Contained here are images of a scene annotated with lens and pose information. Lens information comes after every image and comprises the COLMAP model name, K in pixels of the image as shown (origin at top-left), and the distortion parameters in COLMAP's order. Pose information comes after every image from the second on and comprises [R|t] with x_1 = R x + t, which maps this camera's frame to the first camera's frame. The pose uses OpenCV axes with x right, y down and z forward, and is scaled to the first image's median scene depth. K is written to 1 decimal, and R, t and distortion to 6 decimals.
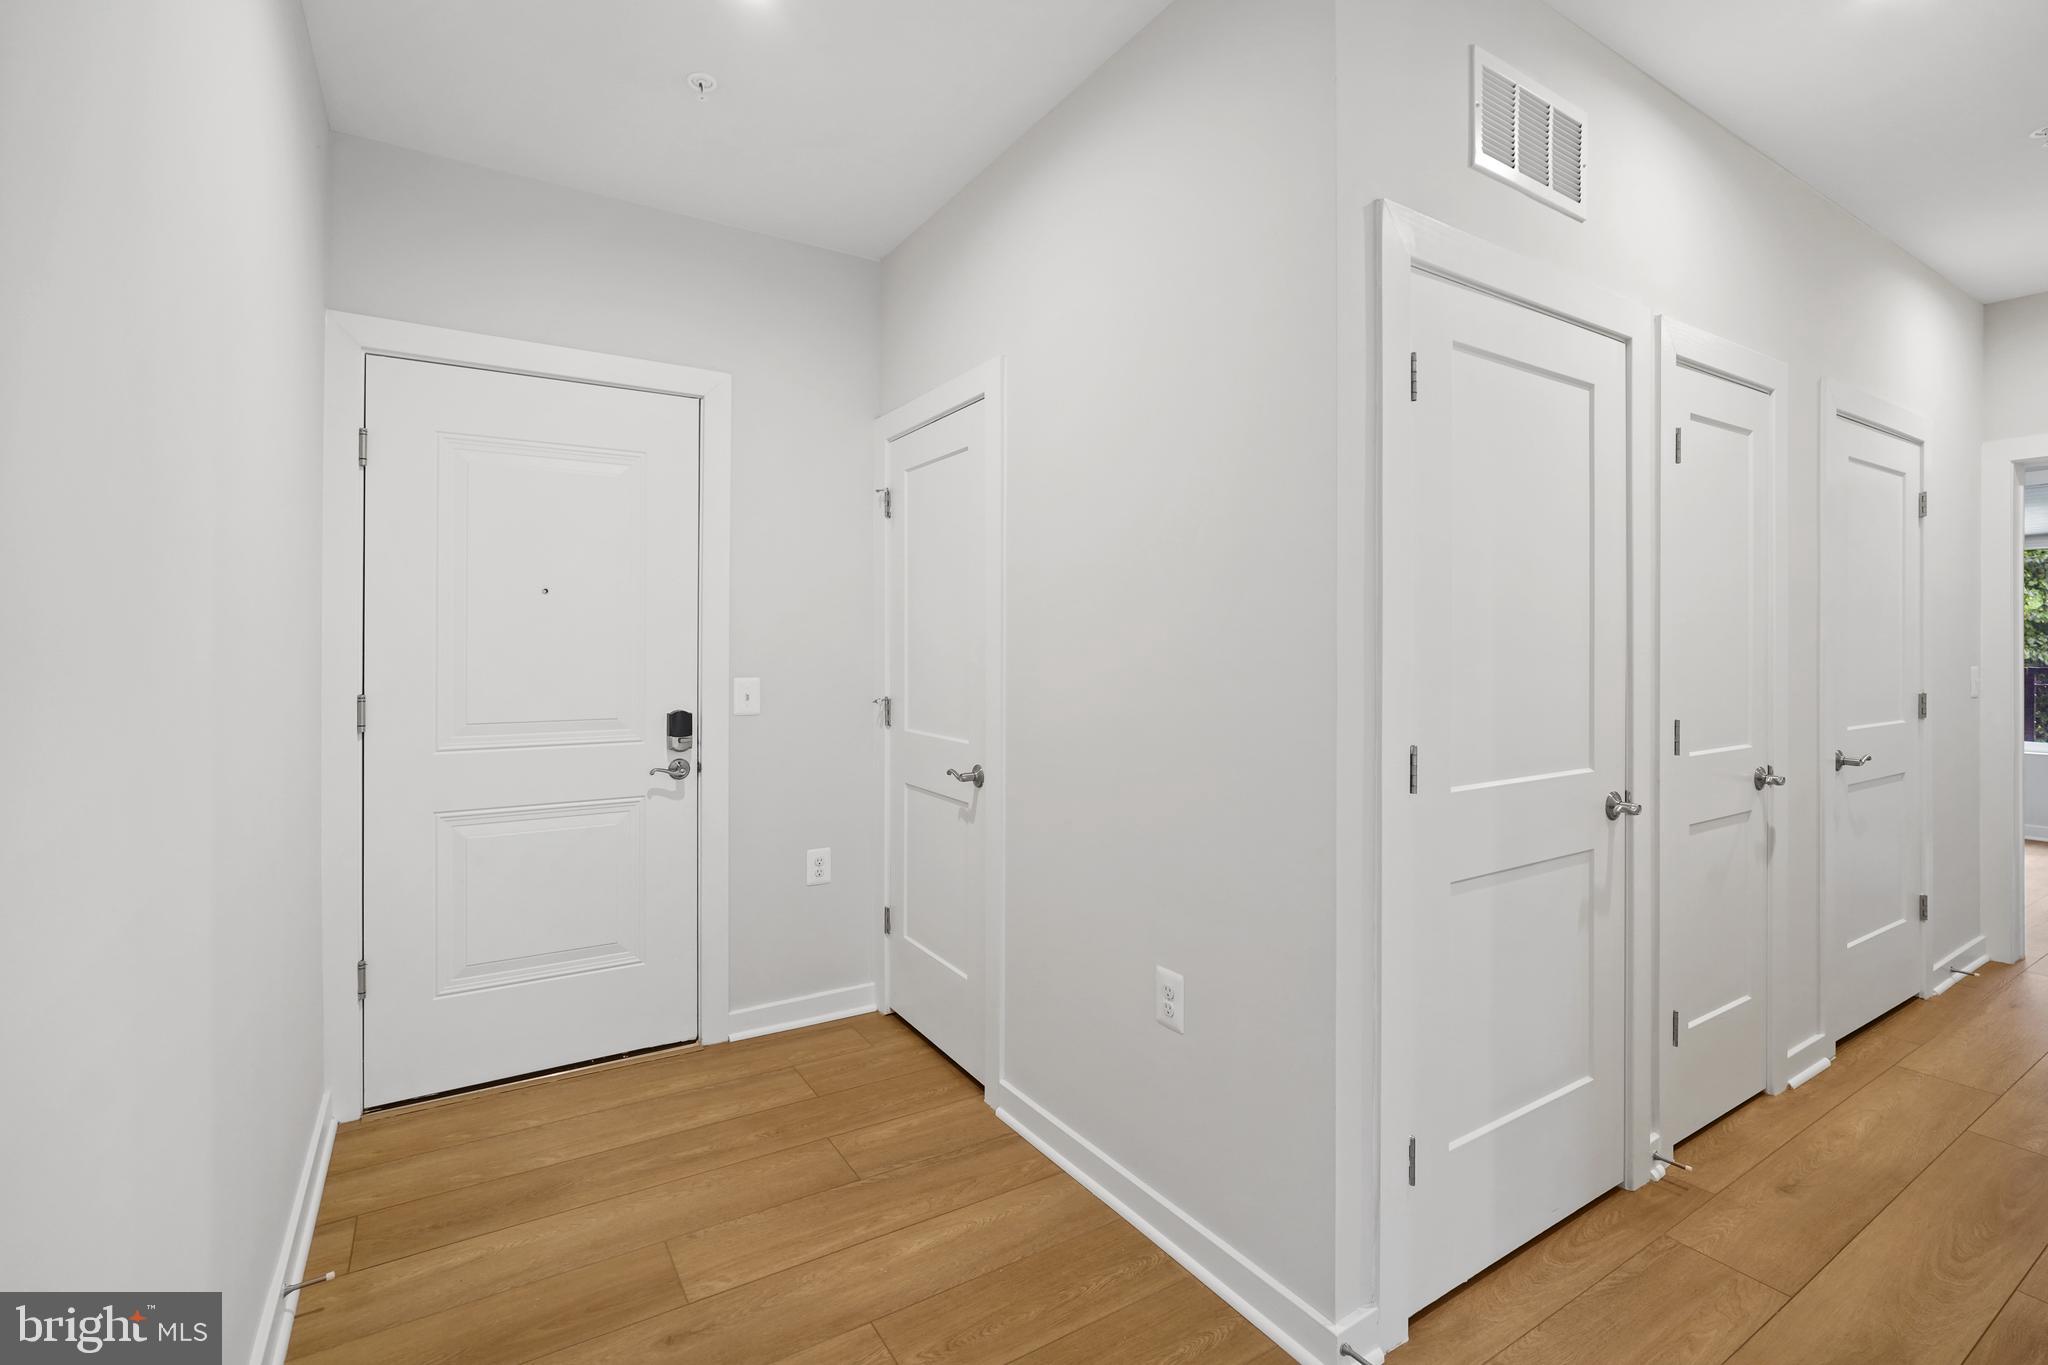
lens RADIAL K [[915.2, 0, 1029.7], [0, 915.2, 658.0], [0, 0, 1]] dist [-0.015902, 0.009211]
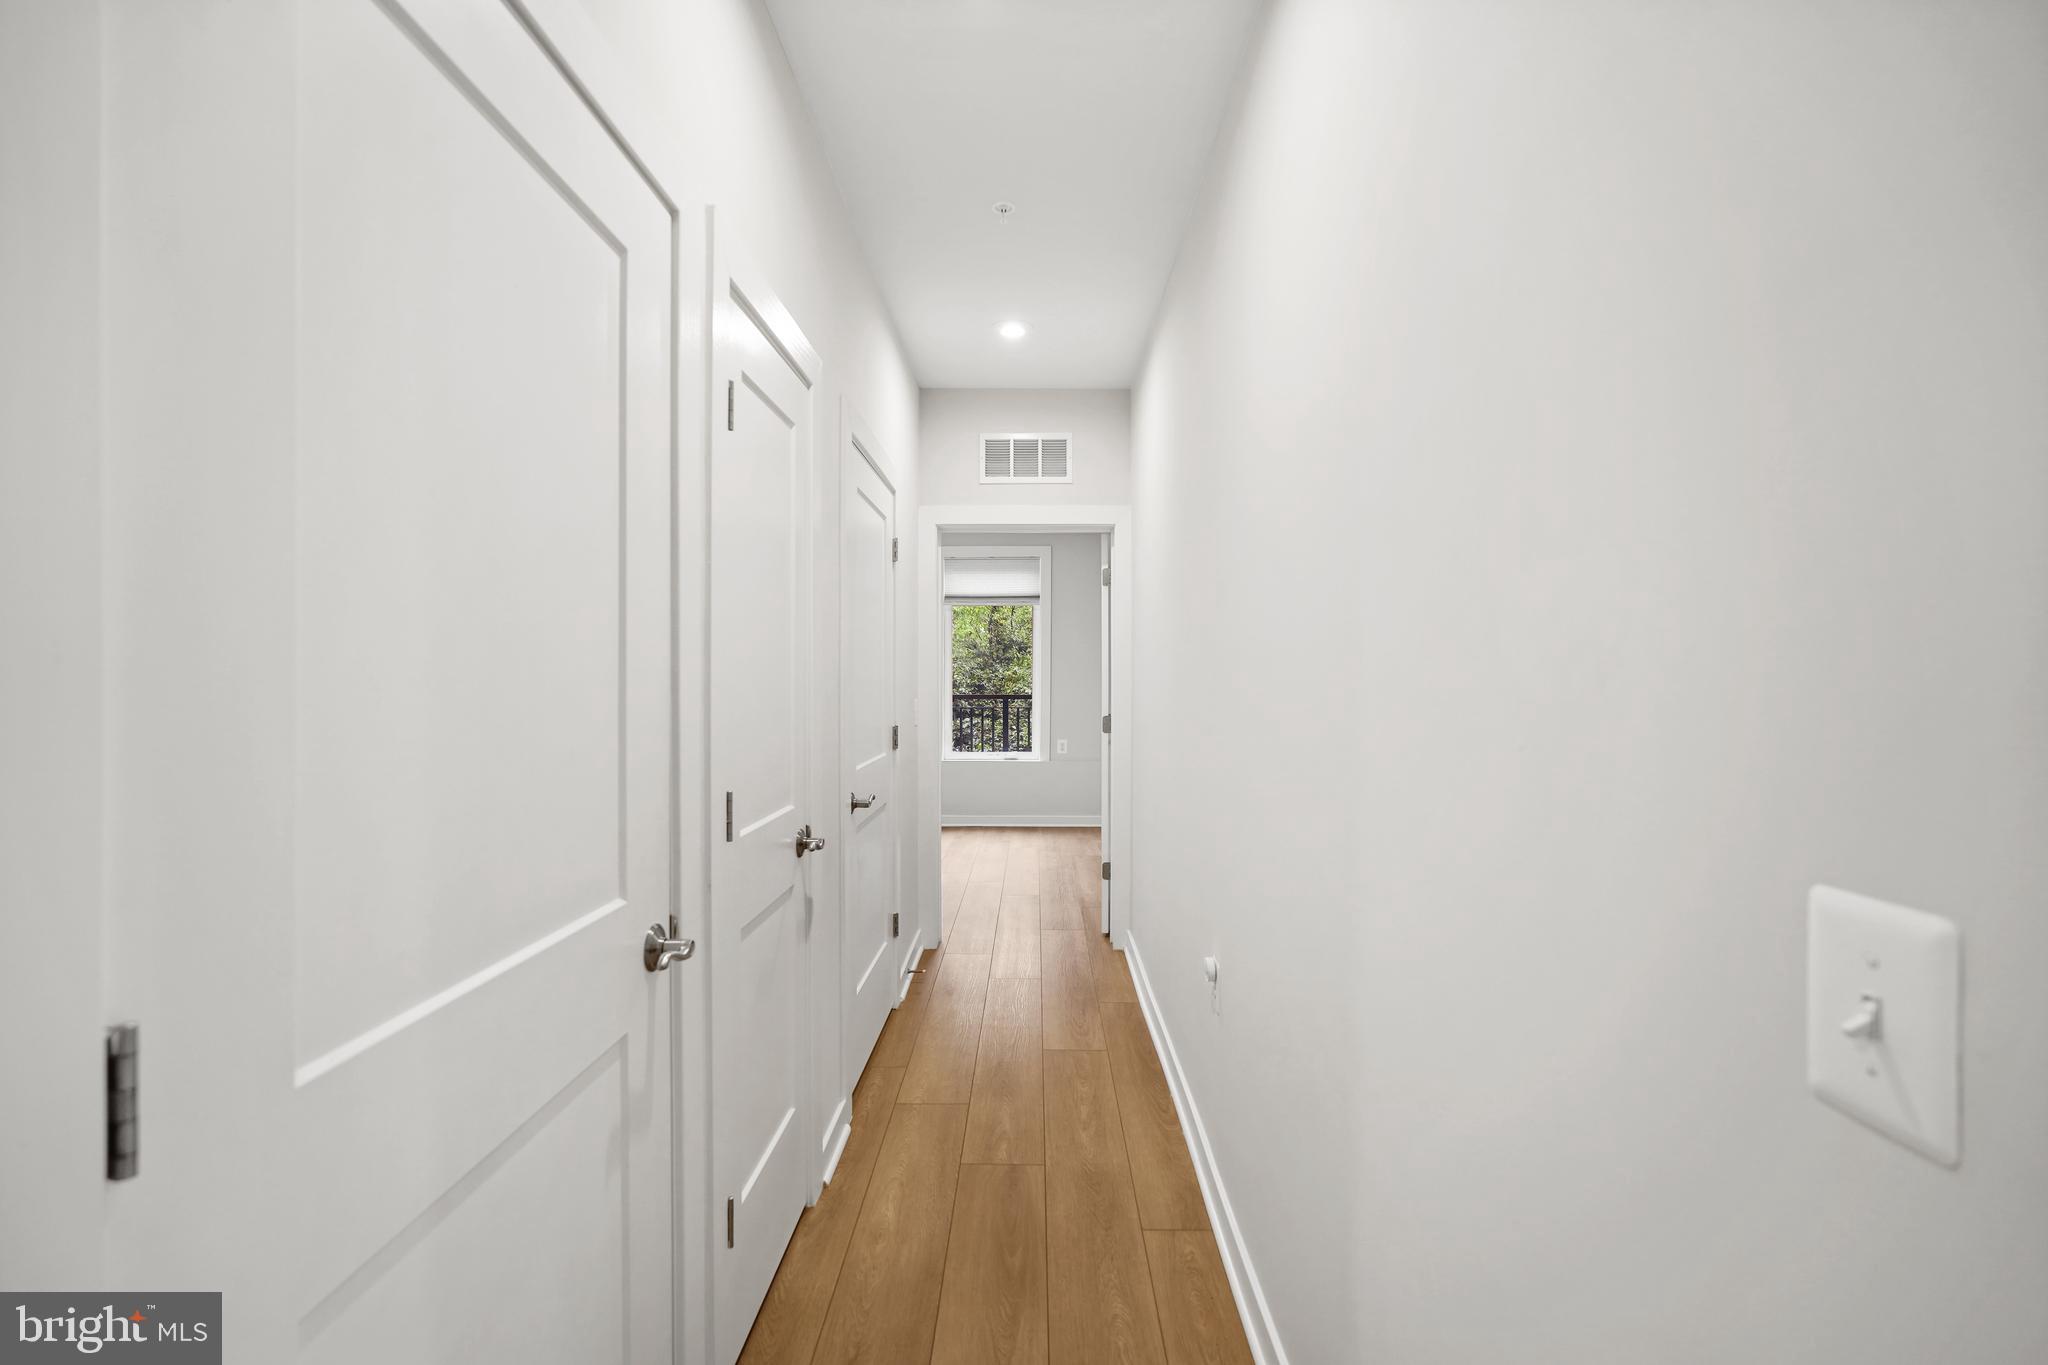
lens RADIAL K [[905.5, 0, 1030.7], [0, 905.5, 680.1], [0, 0, 1]] dist [-0.020106, 0.010487]
pose [[0.537540, 0.000591, 0.843238, 0.229914], [0.004098, 0.999986, -0.003313, -0.014801], [-0.843228, 0.005236, 0.537530, 0.398839]]
